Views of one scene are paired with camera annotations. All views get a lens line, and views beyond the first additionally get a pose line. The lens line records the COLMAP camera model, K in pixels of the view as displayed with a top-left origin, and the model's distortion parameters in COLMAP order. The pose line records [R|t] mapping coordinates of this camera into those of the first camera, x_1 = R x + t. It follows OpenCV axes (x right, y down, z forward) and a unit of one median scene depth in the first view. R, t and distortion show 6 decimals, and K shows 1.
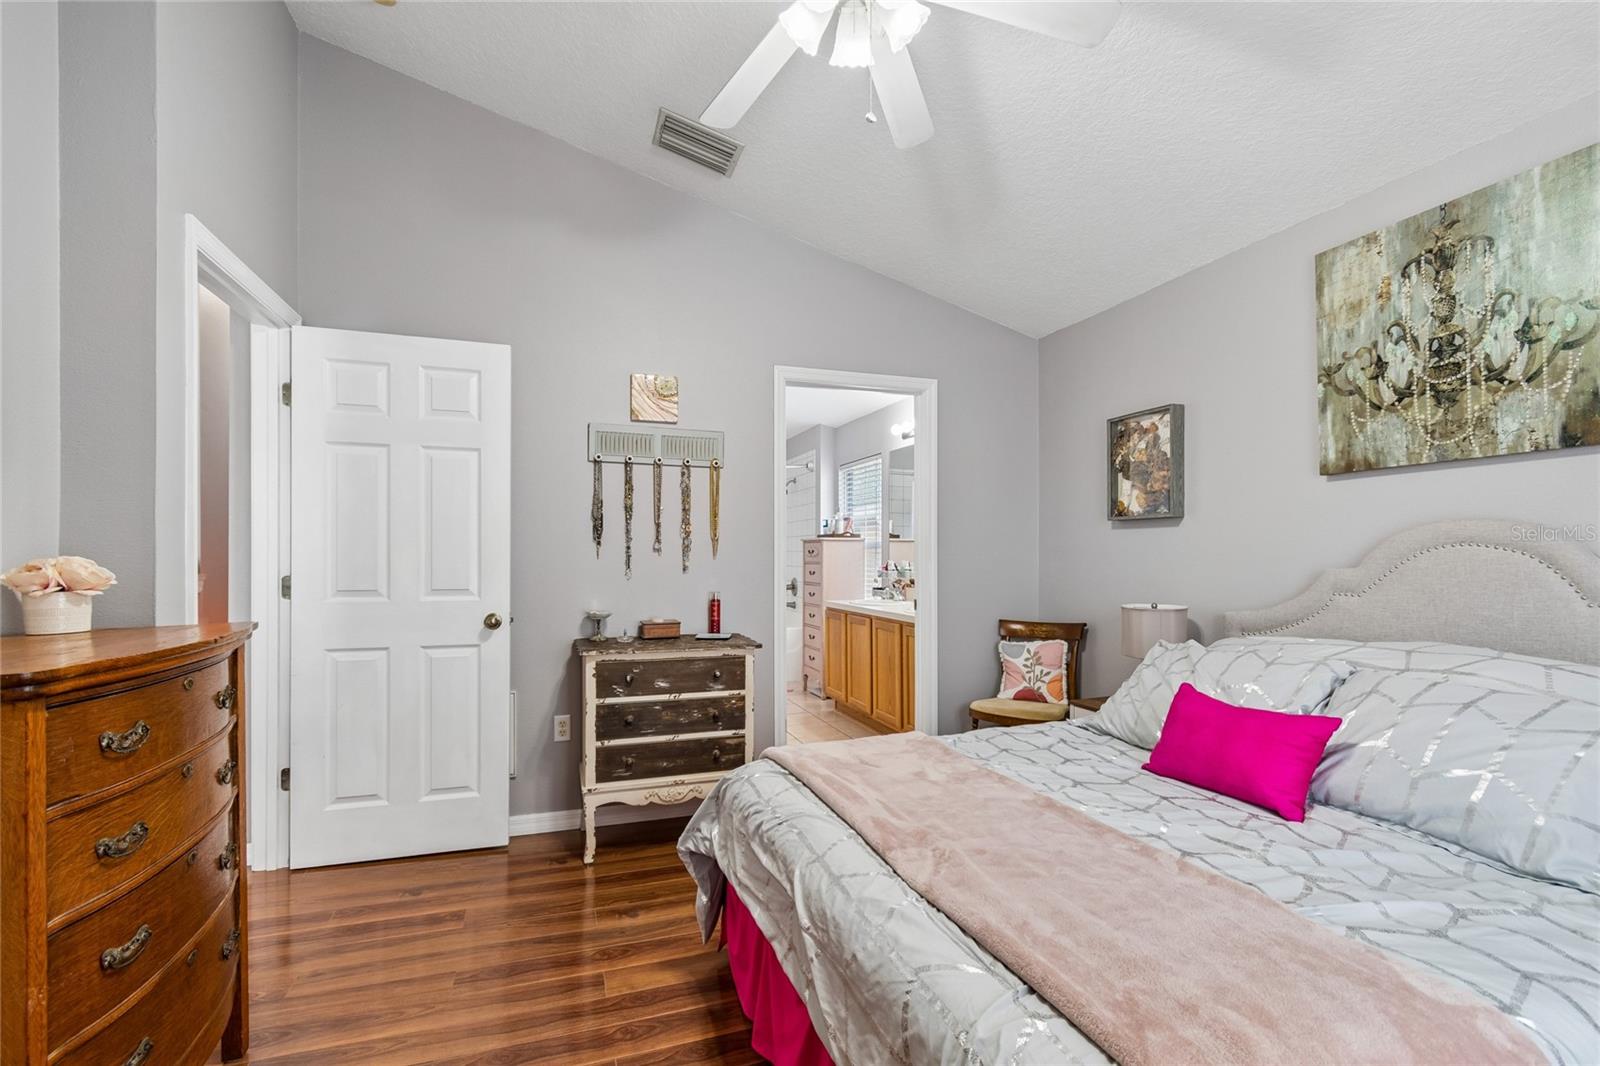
lens RADIAL K [[716.8, 0, 778.7], [0, 716.8, 552.1], [0, 0, 1]] dist [-0.001904, -0.000865]
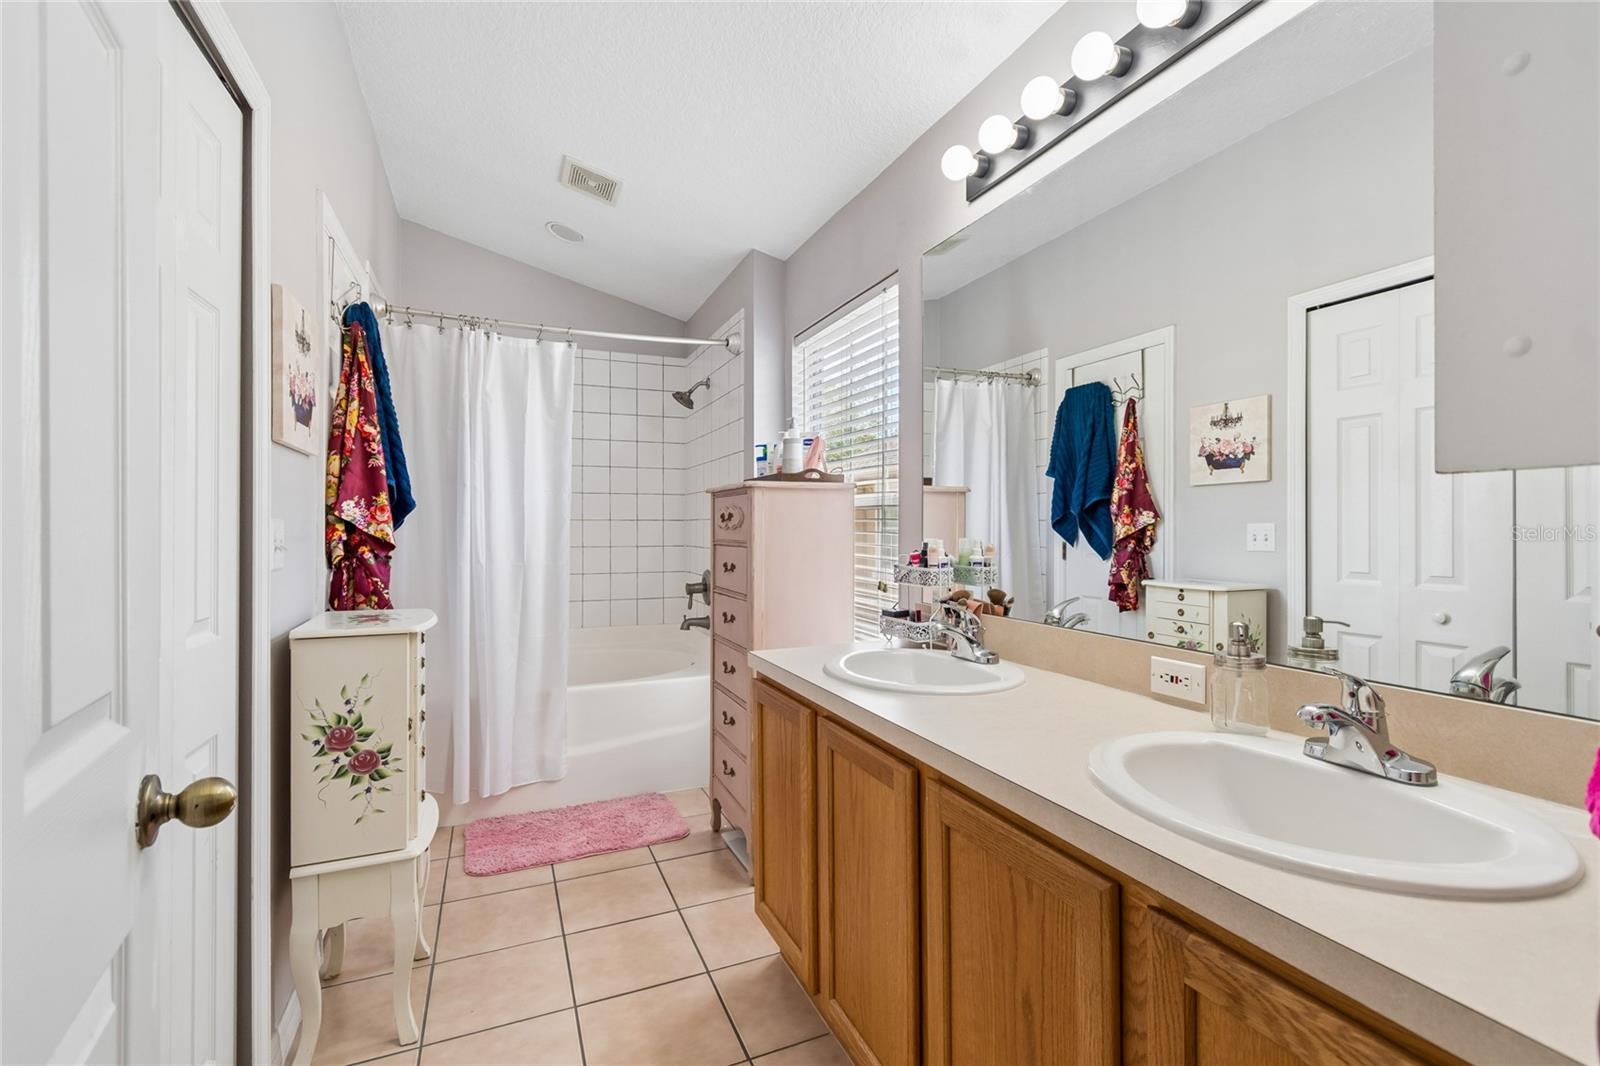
lens RADIAL K [[709.6, 0, 800.0], [0, 709.6, 533.0], [0, 0, 1]] dist [0.000710, 0.000115]
pose [[0.995633, -0.000798, 0.093348, 0.049137], [-0.000297, 0.999931, 0.011722, 0.004252], [-0.093351, -0.011699, 0.995565, 0.584541]]
